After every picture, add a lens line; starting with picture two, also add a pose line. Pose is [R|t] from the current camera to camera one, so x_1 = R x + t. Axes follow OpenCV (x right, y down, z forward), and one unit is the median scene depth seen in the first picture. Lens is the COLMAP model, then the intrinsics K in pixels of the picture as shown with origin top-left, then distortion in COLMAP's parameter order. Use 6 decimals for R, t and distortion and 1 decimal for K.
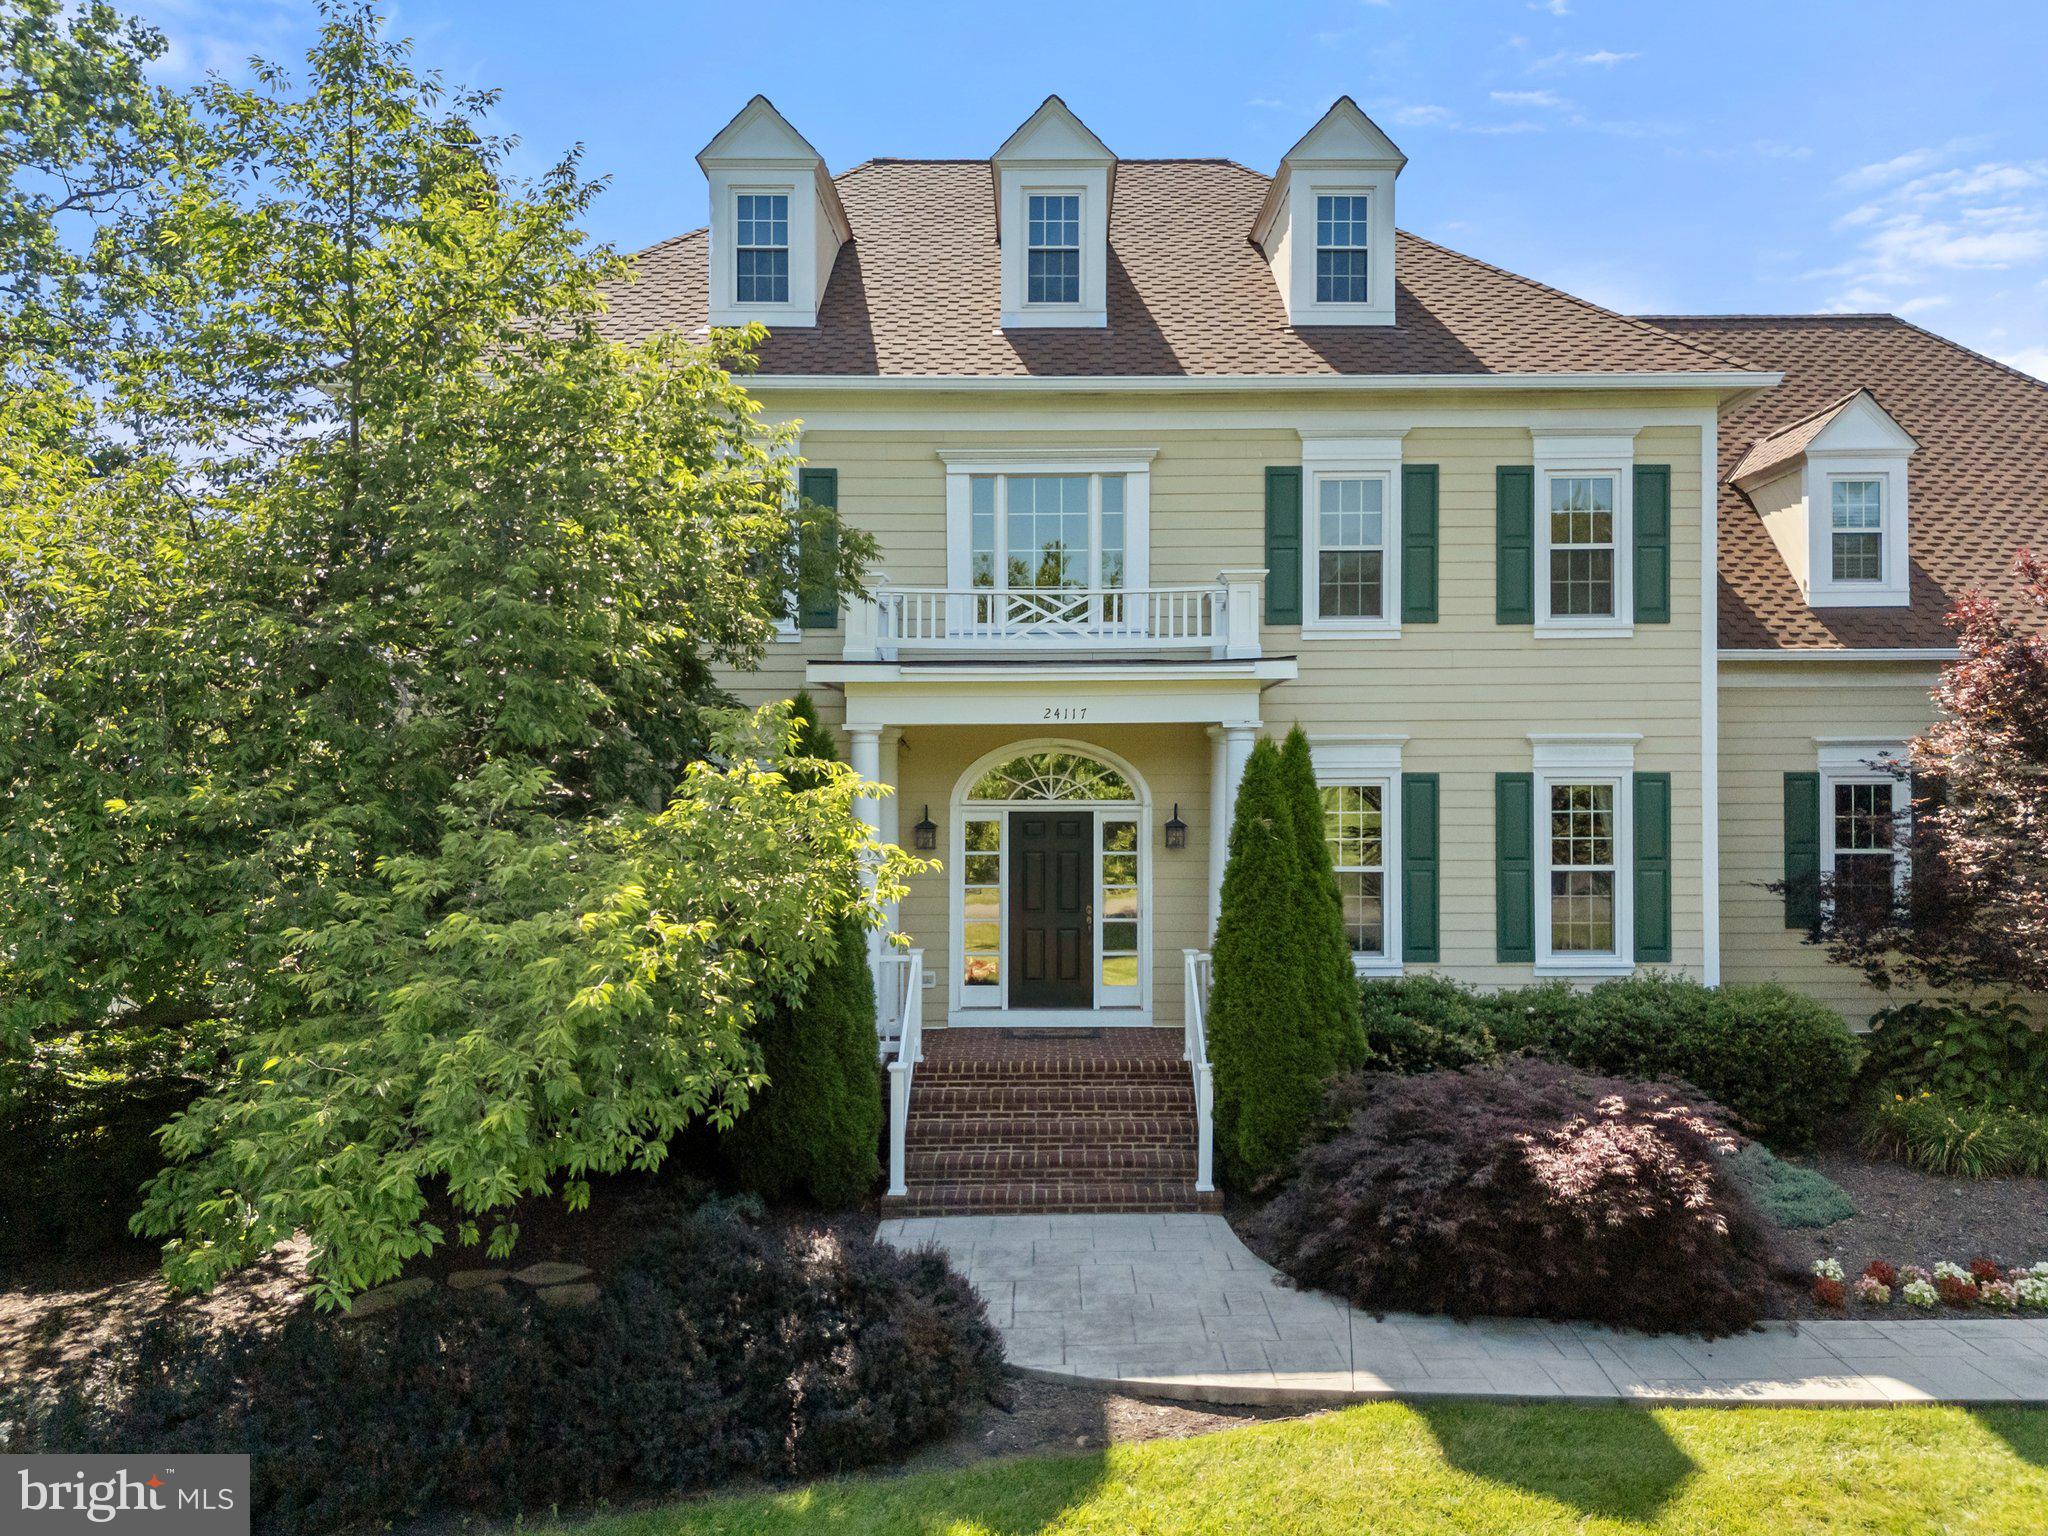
lens RADIAL K [[1485.0, 0, 1023.2], [0, 1485.0, 763.2], [0, 0, 1]] dist [0.061734, -0.062249]
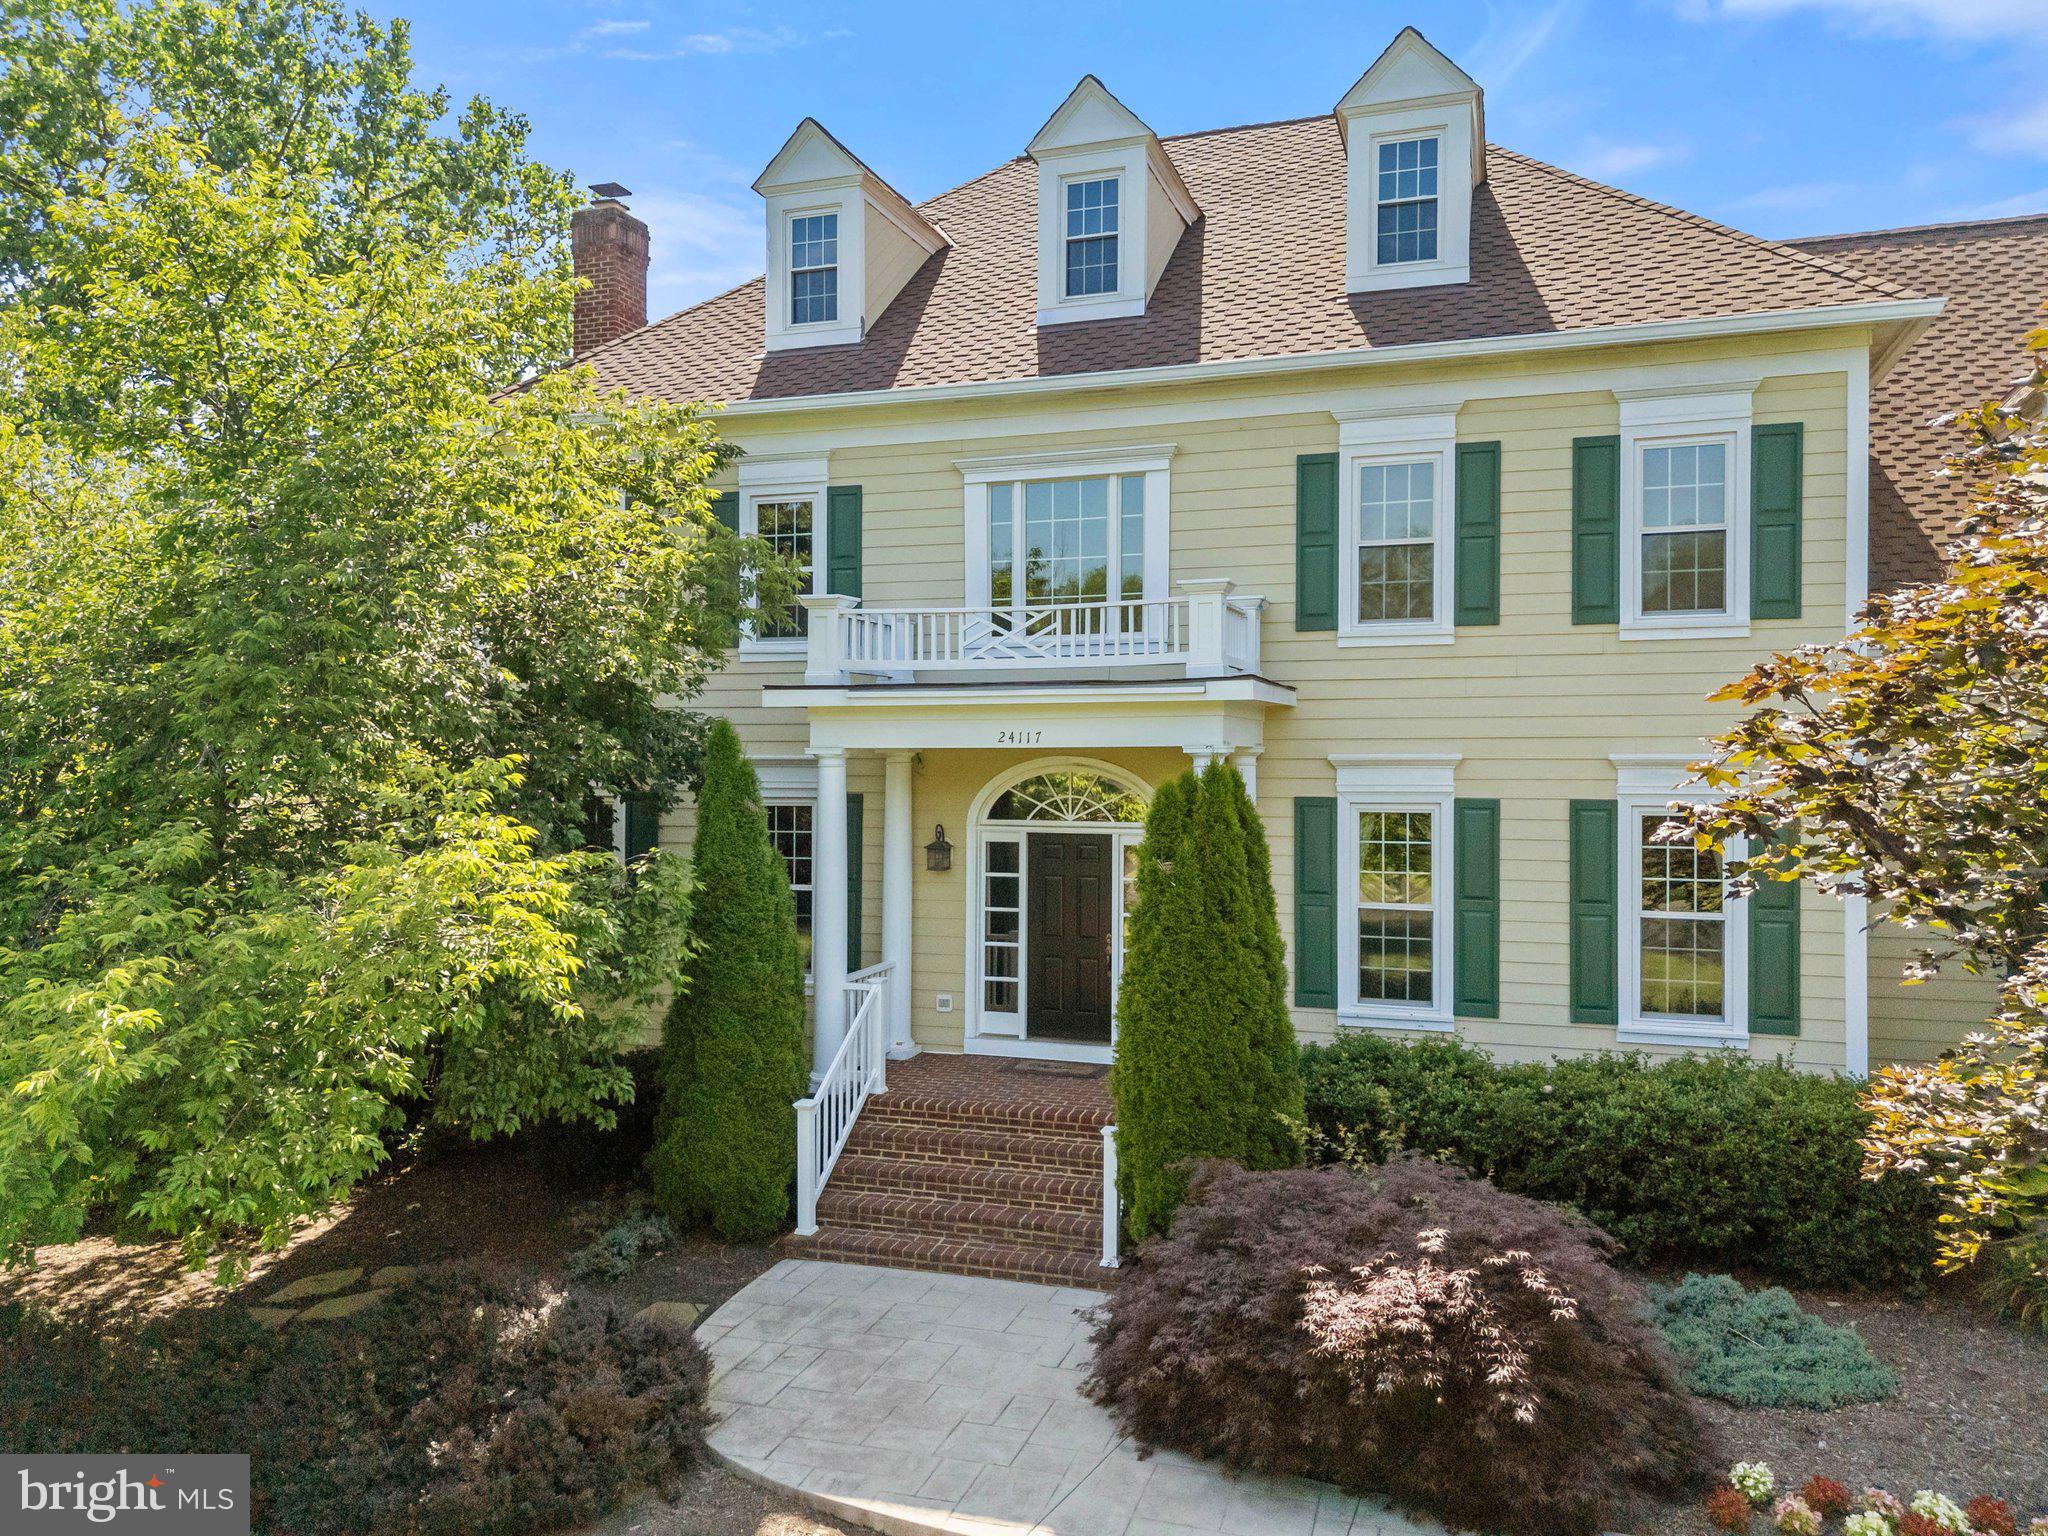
lens RADIAL K [[1449.8, 0, 1019.2], [0, 1449.8, 742.2], [0, 0, 1]] dist [0.059746, -0.060783]
pose [[0.947136, 0.001267, -0.320829, 0.286504], [0.001478, 0.999964, 0.008313, -0.033640], [0.320828, -0.008347, 0.947101, 0.112470]]
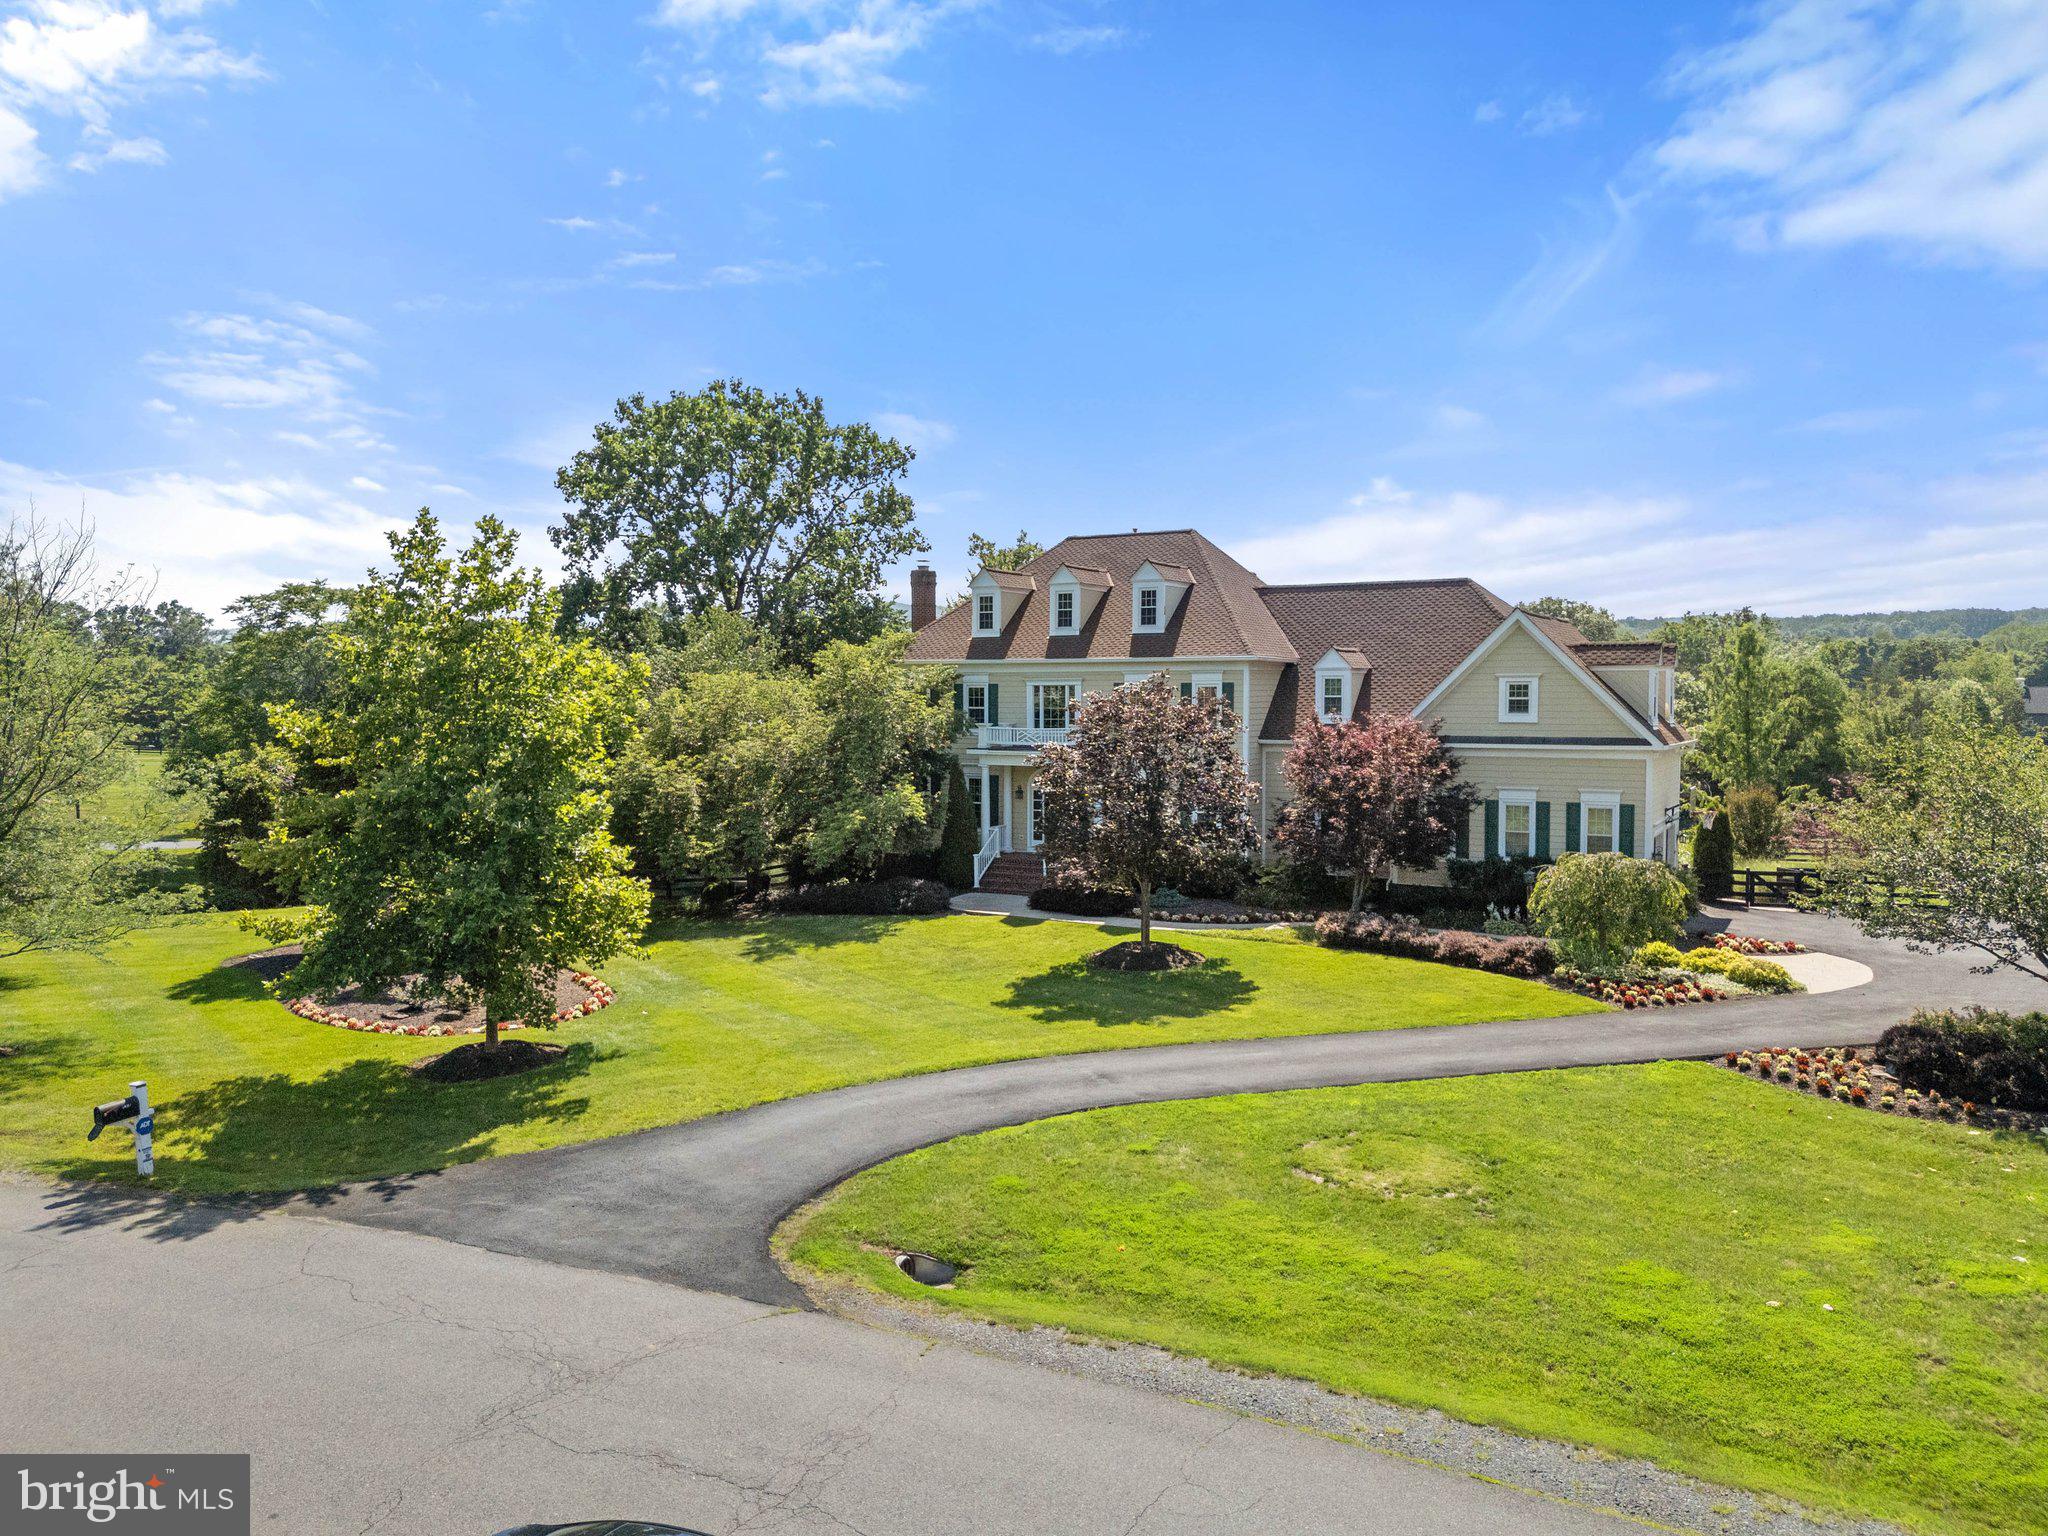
lens RADIAL K [[1449.8, 0, 1019.2], [0, 1449.8, 742.2], [0, 0, 1]] dist [0.059746, -0.060783]
pose [[0.870922, 0.017591, -0.491106, 1.520316], [0.006680, 0.998843, 0.047624, -0.222033], [0.491375, -0.044757, 0.869797, -1.818698]]
